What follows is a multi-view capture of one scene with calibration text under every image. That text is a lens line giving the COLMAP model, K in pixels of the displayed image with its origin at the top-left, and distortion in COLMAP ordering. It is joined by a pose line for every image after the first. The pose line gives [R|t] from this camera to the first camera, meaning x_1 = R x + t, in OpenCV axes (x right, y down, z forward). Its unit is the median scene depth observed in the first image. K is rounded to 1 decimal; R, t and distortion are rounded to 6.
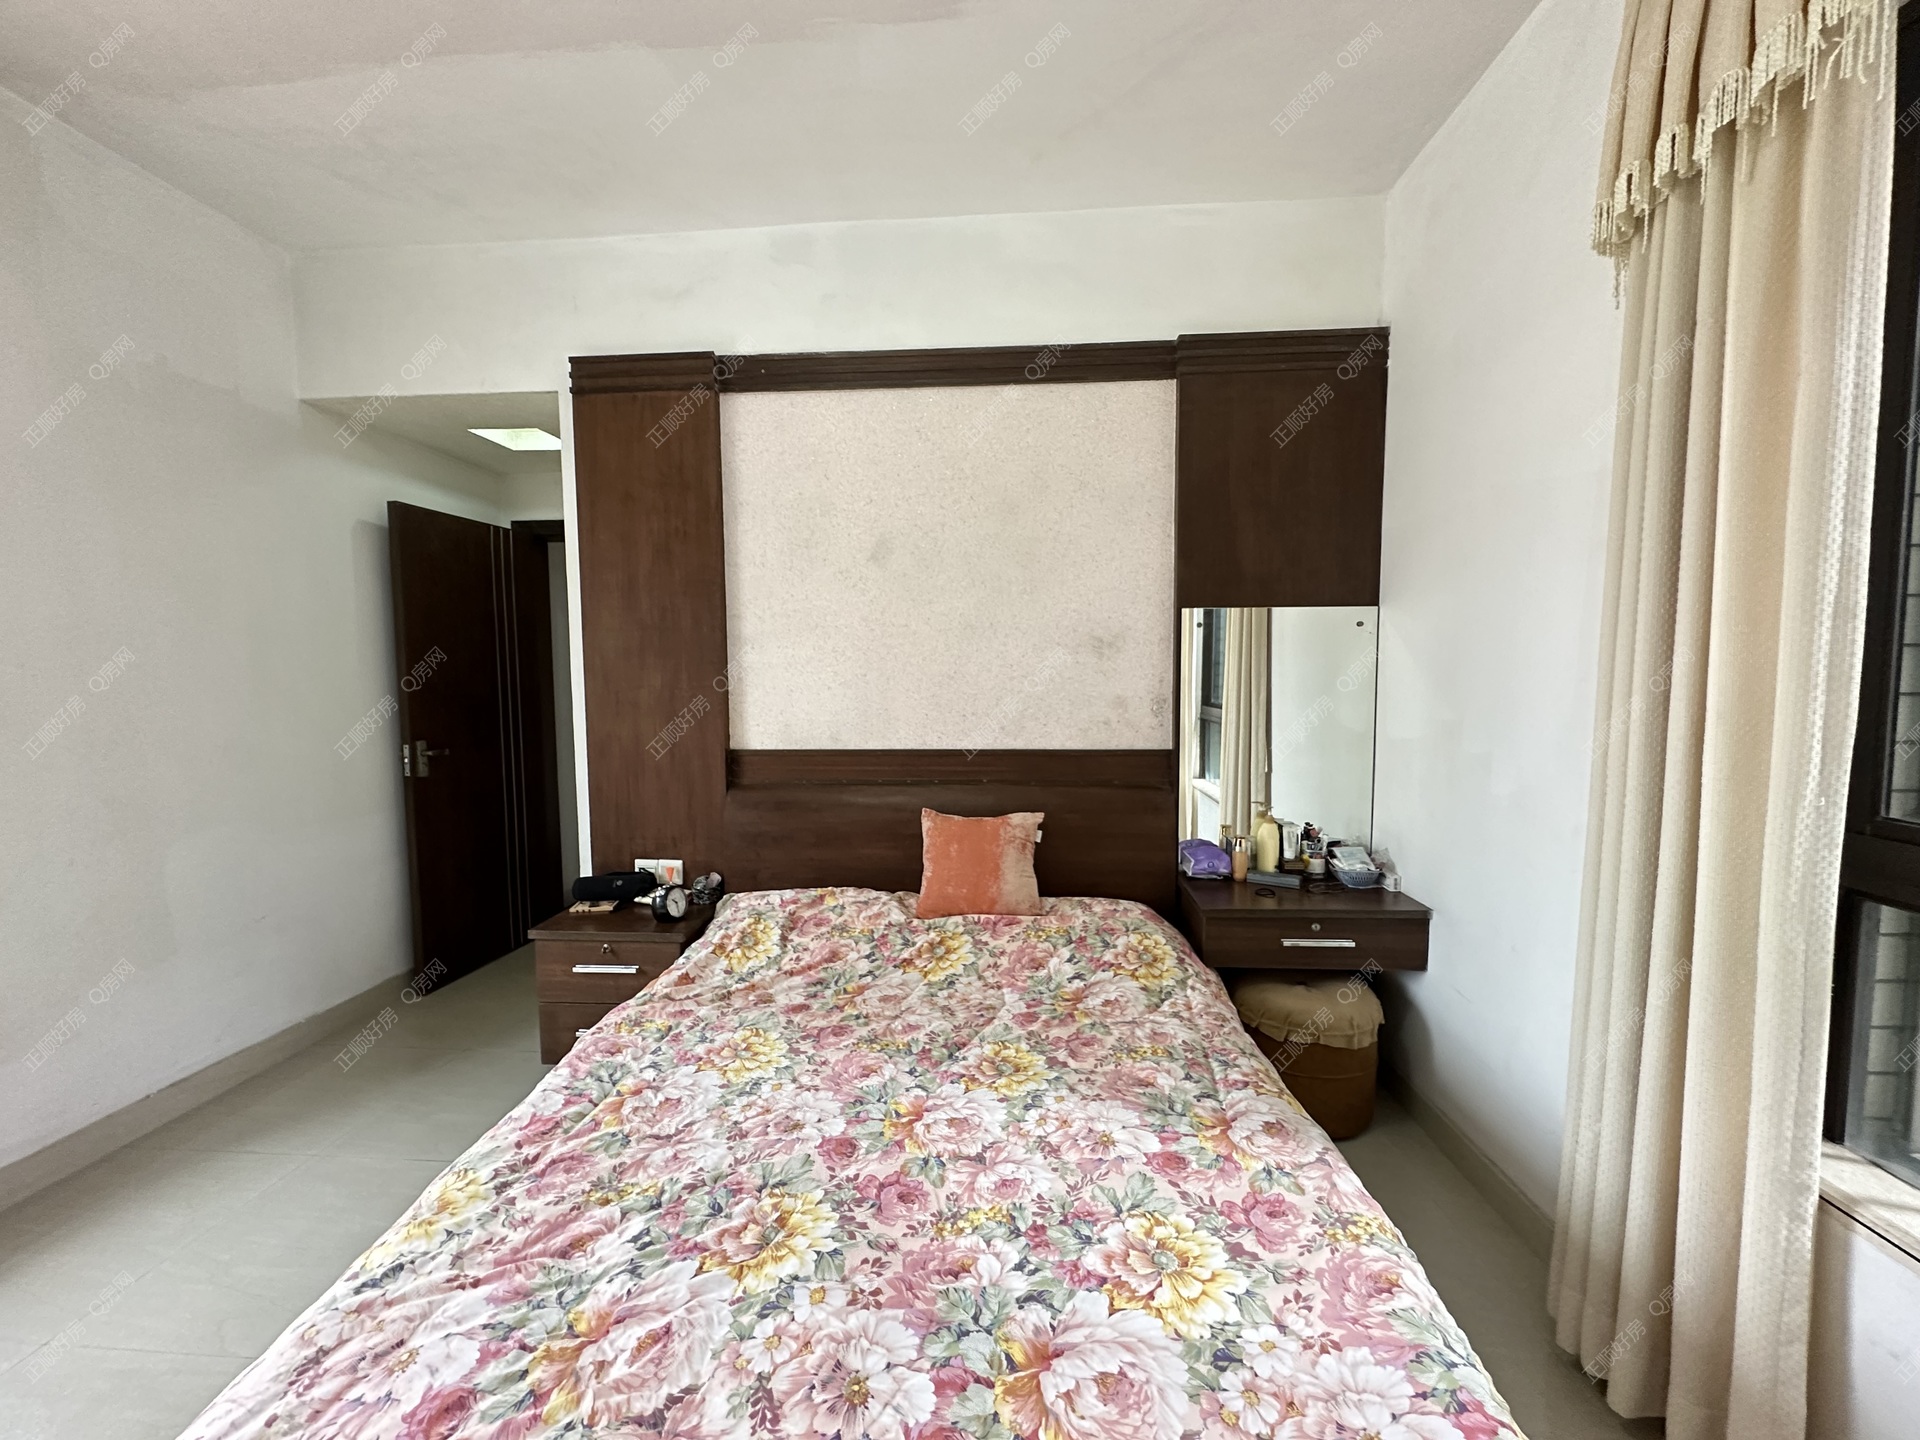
lens RADIAL K [[762.4, 0, 956.3], [0, 762.4, 724.8], [0, 0, 1]] dist [-0.002935, 0.000693]
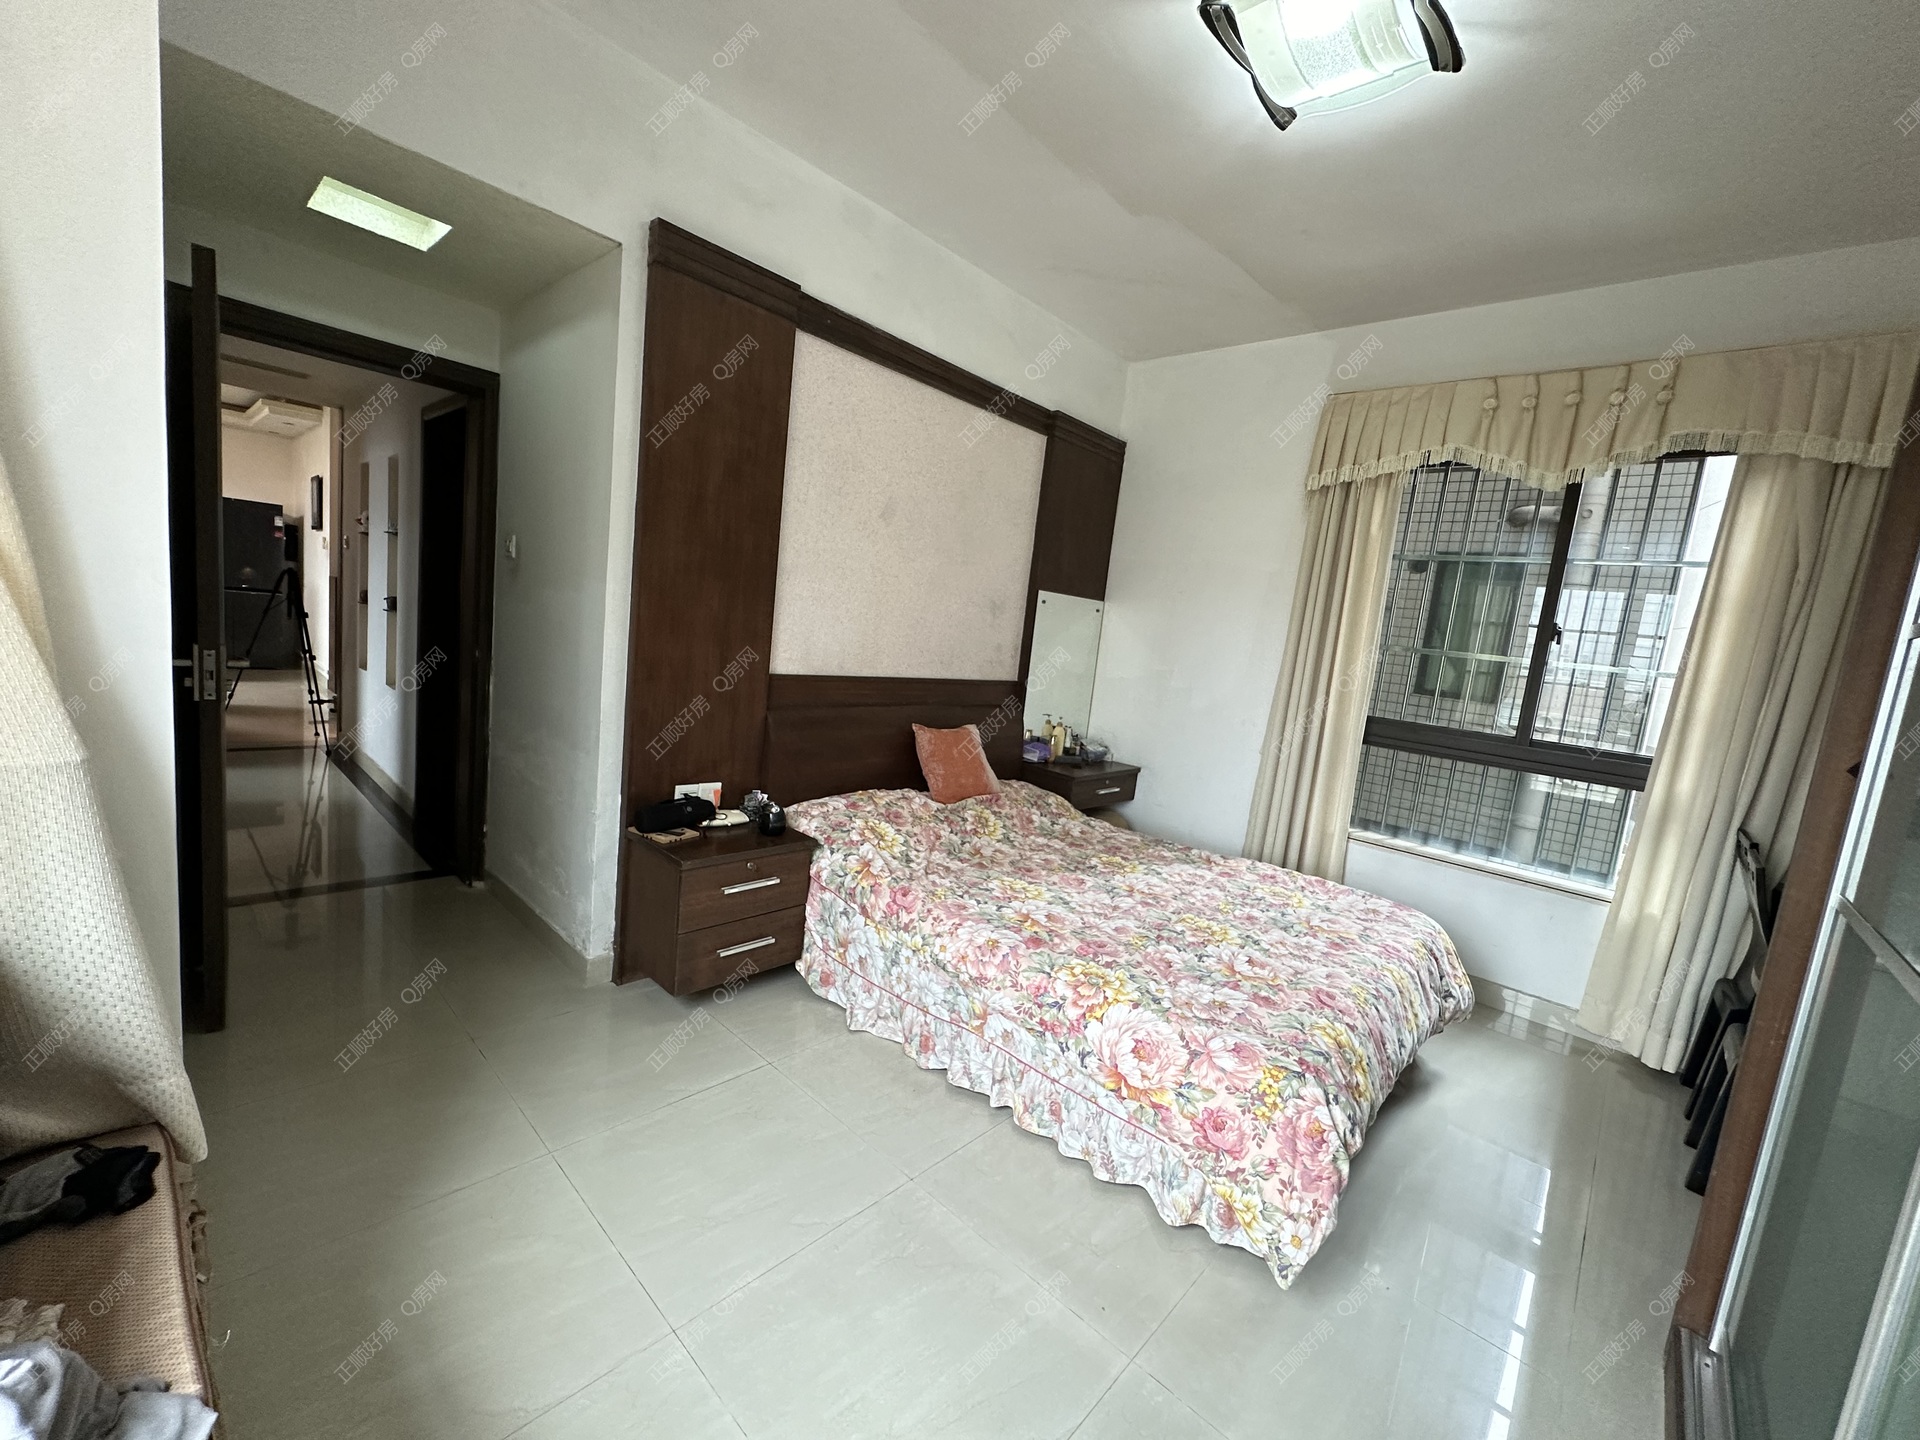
lens RADIAL K [[762.4, 0, 966.2], [0, 762.4, 724.0], [0, 0, 1]] dist [-0.002935, 0.000693]
pose [[0.620384, -0.027866, 0.783803, -1.163659], [-0.056440, 0.995191, 0.080055, 0.002155], [-0.782265, -0.093903, 0.615828, 0.162714]]
